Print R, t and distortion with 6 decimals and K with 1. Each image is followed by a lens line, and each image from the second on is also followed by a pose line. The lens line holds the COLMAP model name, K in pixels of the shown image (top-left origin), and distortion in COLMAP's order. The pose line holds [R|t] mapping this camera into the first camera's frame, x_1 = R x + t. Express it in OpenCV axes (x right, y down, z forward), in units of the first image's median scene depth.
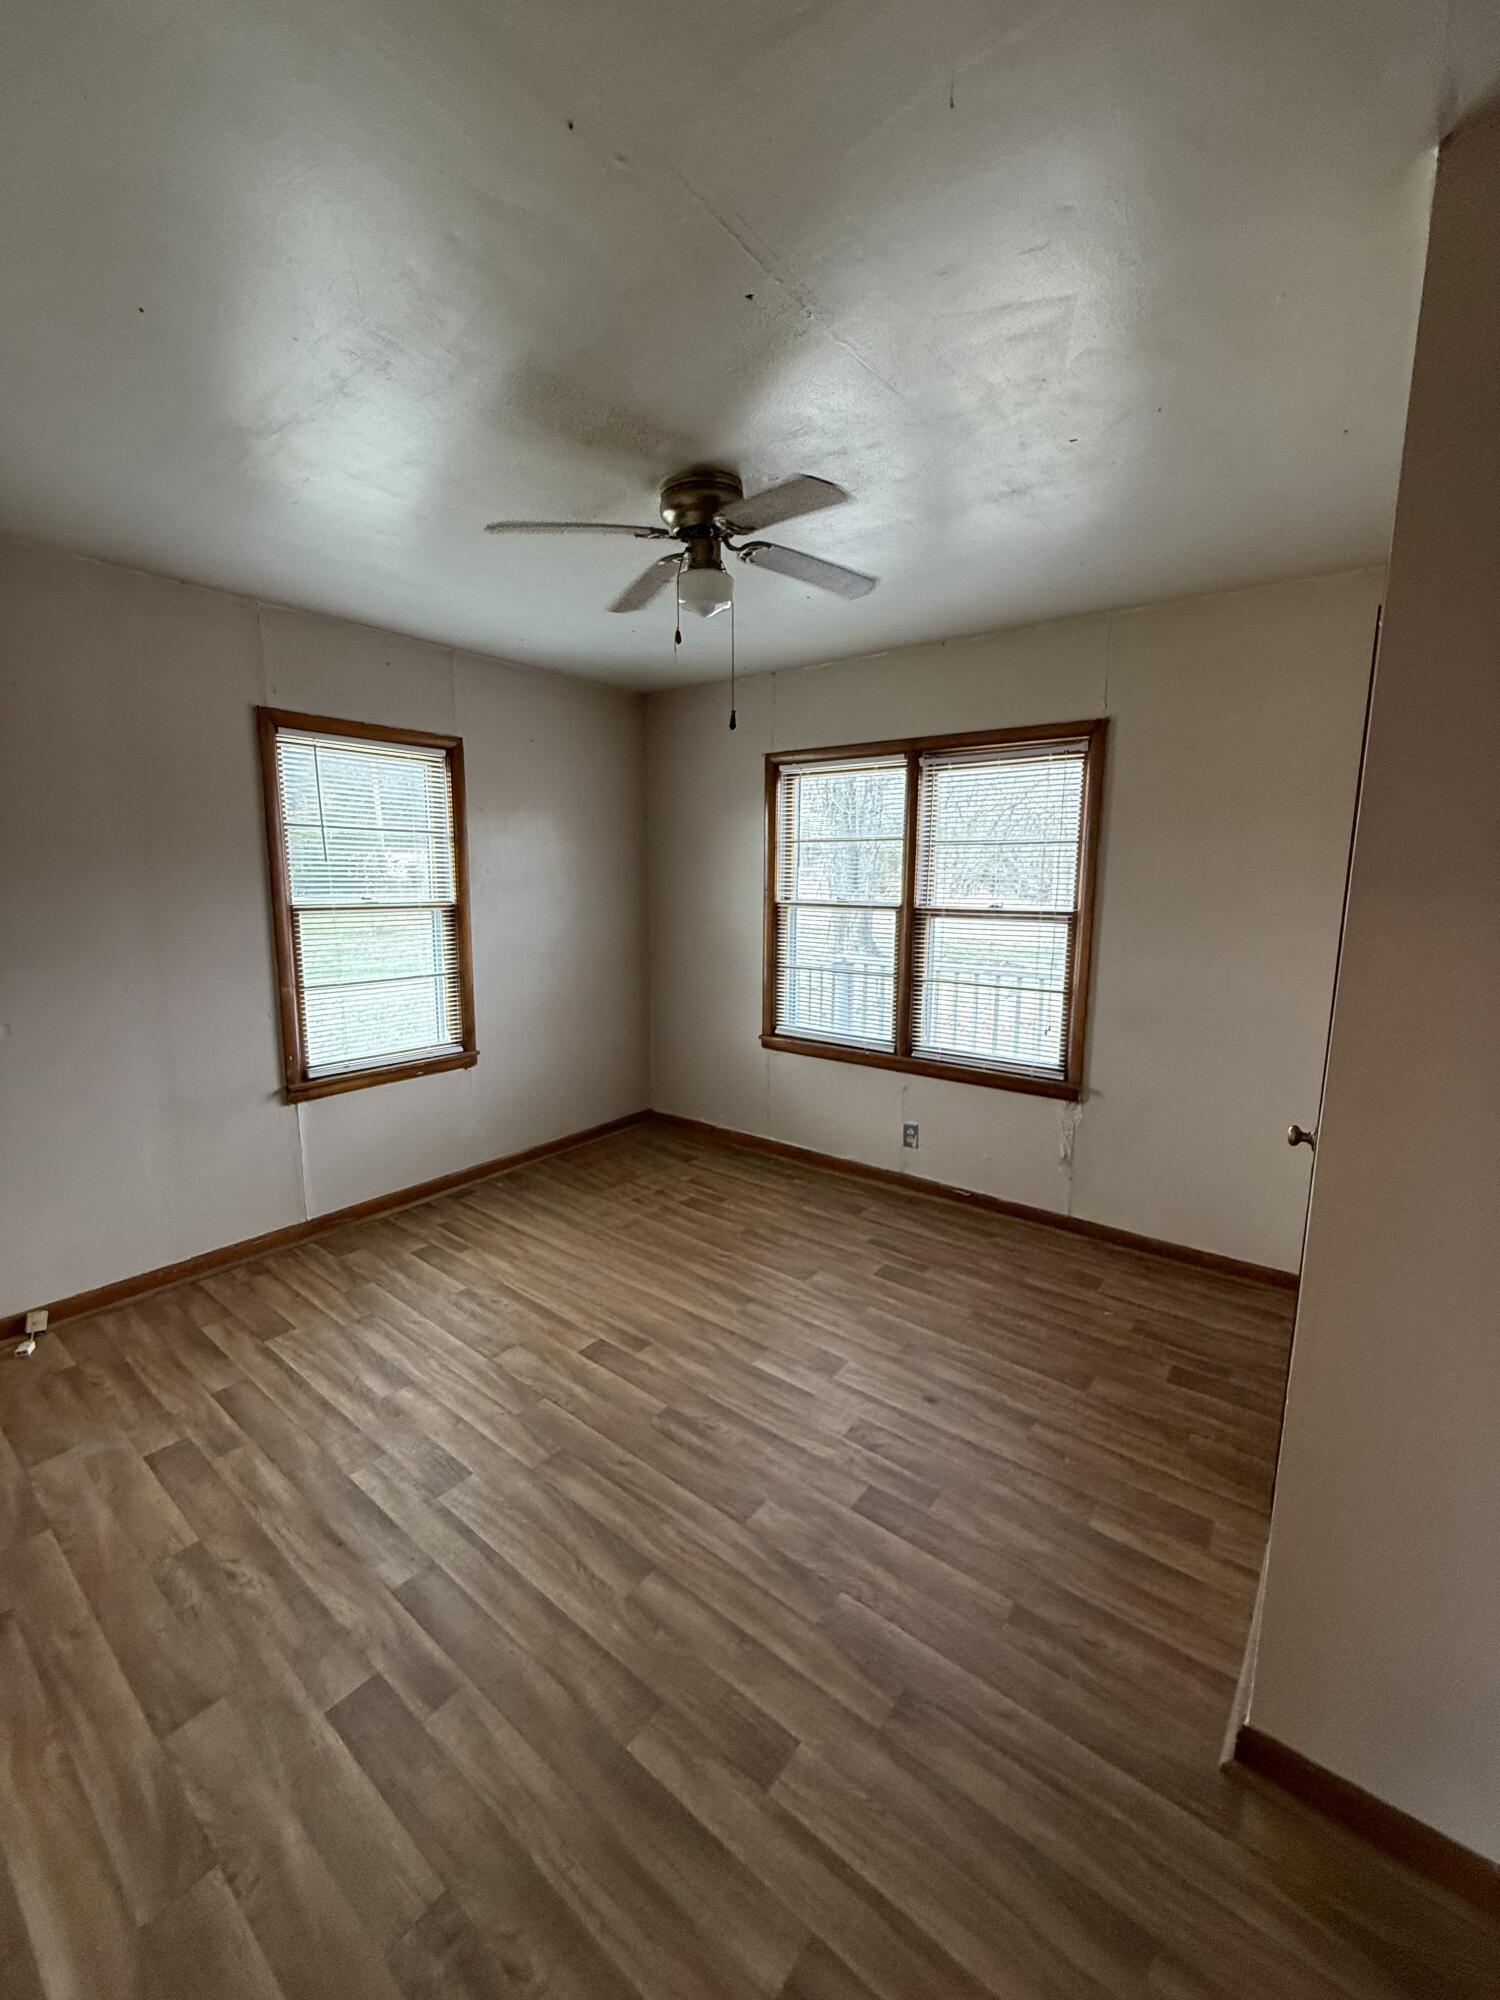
lens RADIAL K [[799.0, 0, 750.4], [0, 799.0, 991.9], [0, 0, 1]] dist [0.002950, -0.000145]
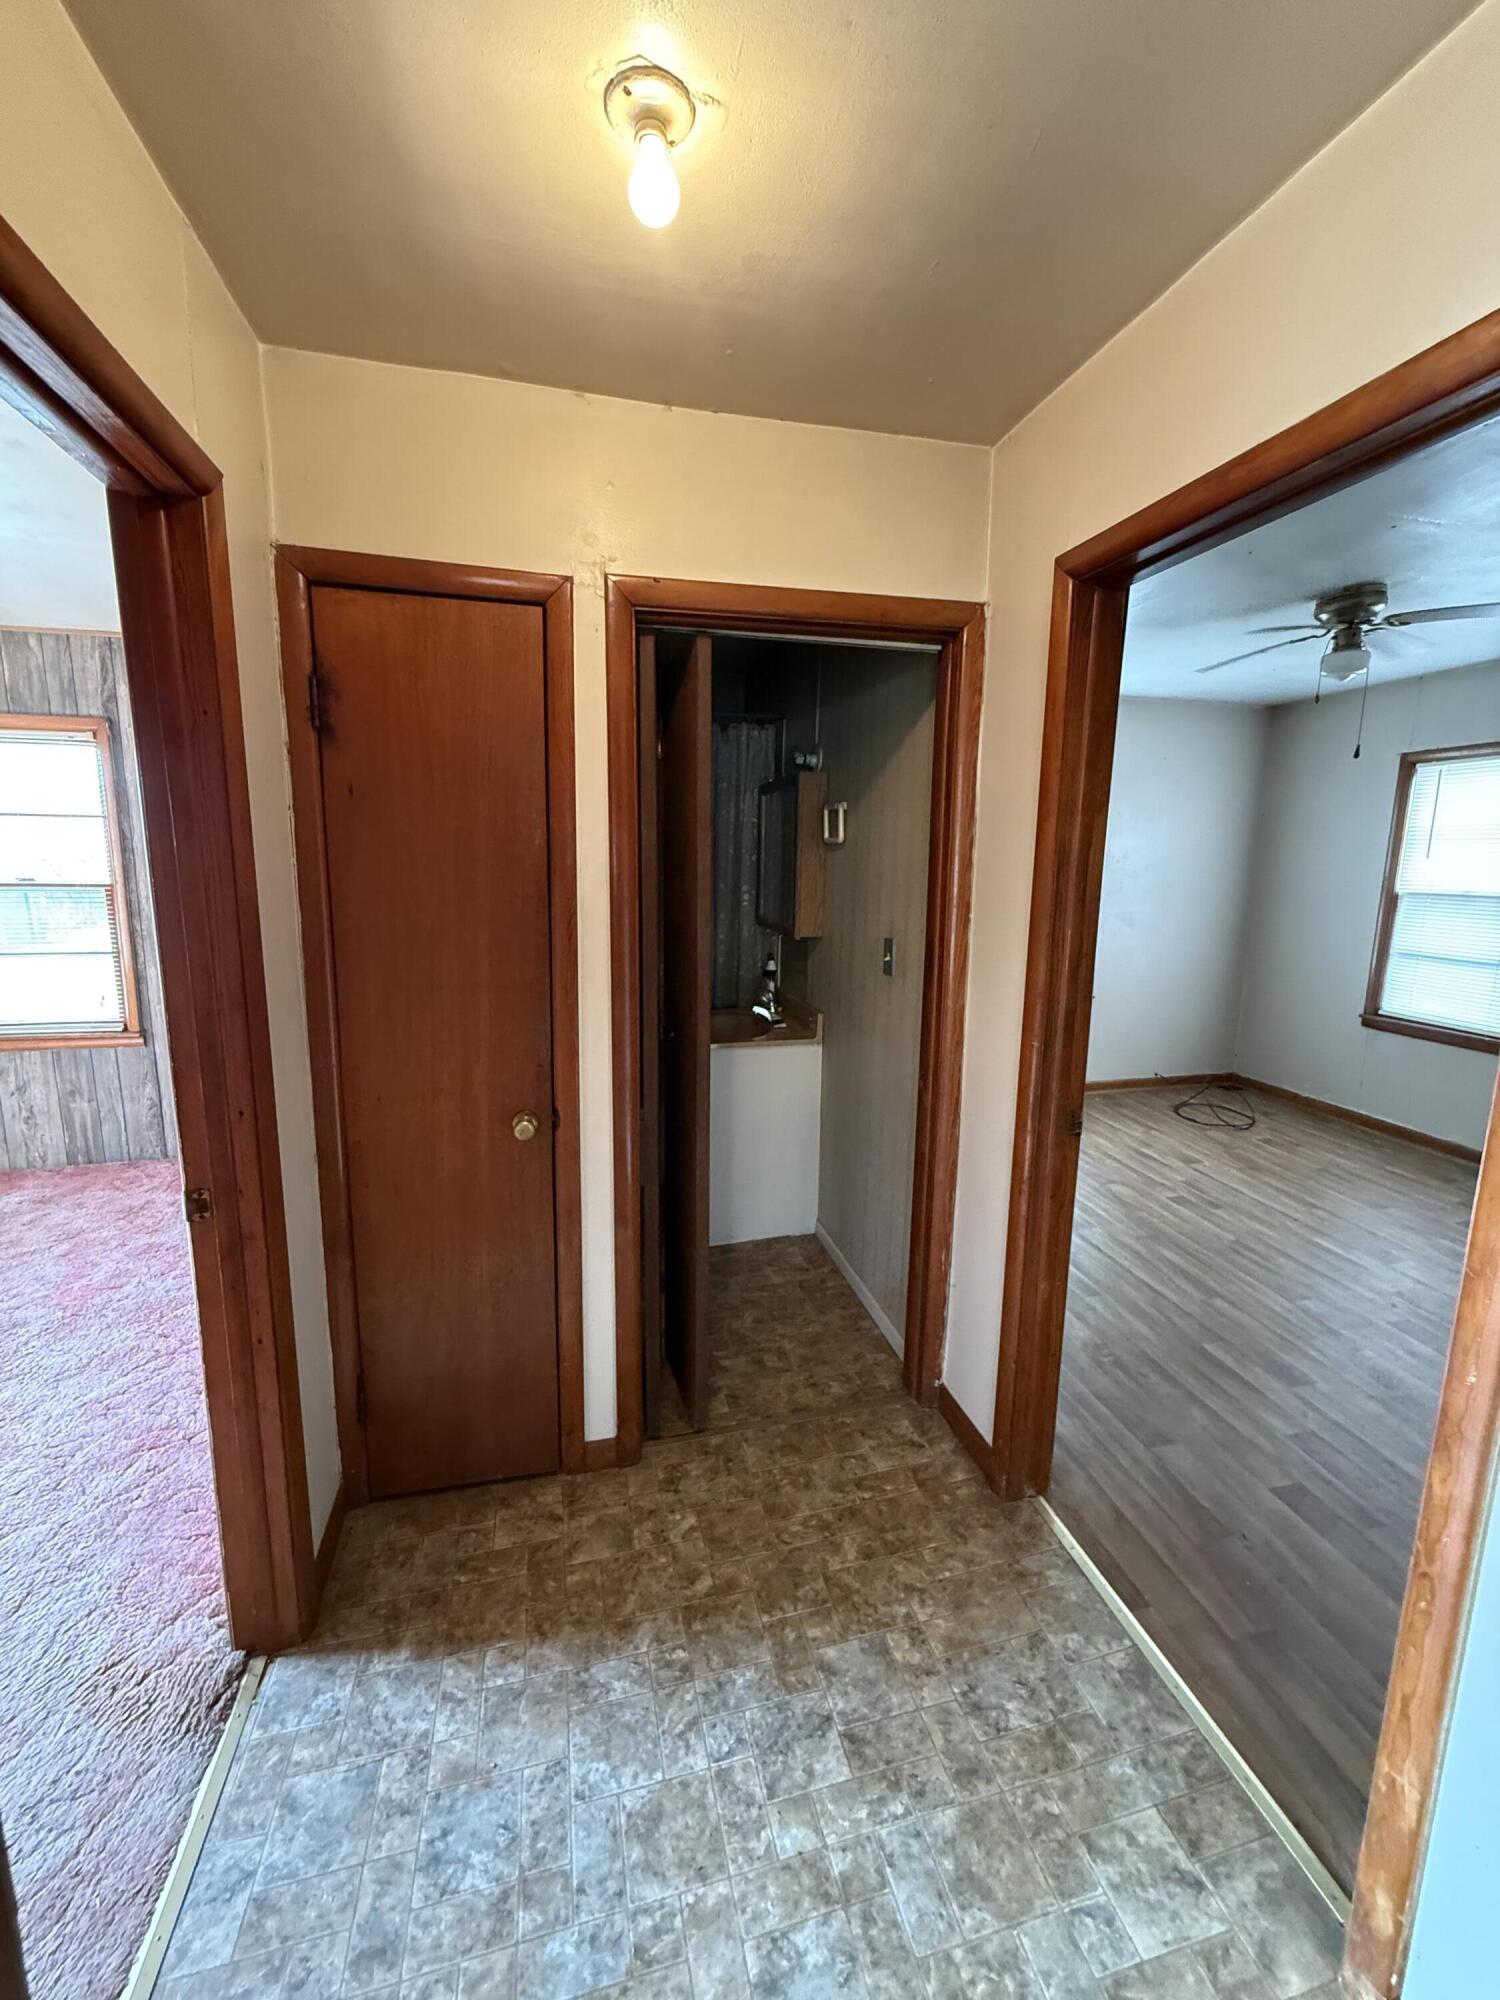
lens RADIAL K [[799.0, 0, 751.8], [0, 799.0, 990.5], [0, 0, 1]] dist [0.002950, -0.000145]
pose [[0.785404, 0.106656, -0.609725, 0.035829], [-0.101645, 0.993894, 0.042924, 0.095283], [0.610580, 0.028263, 0.791450, -0.594246]]
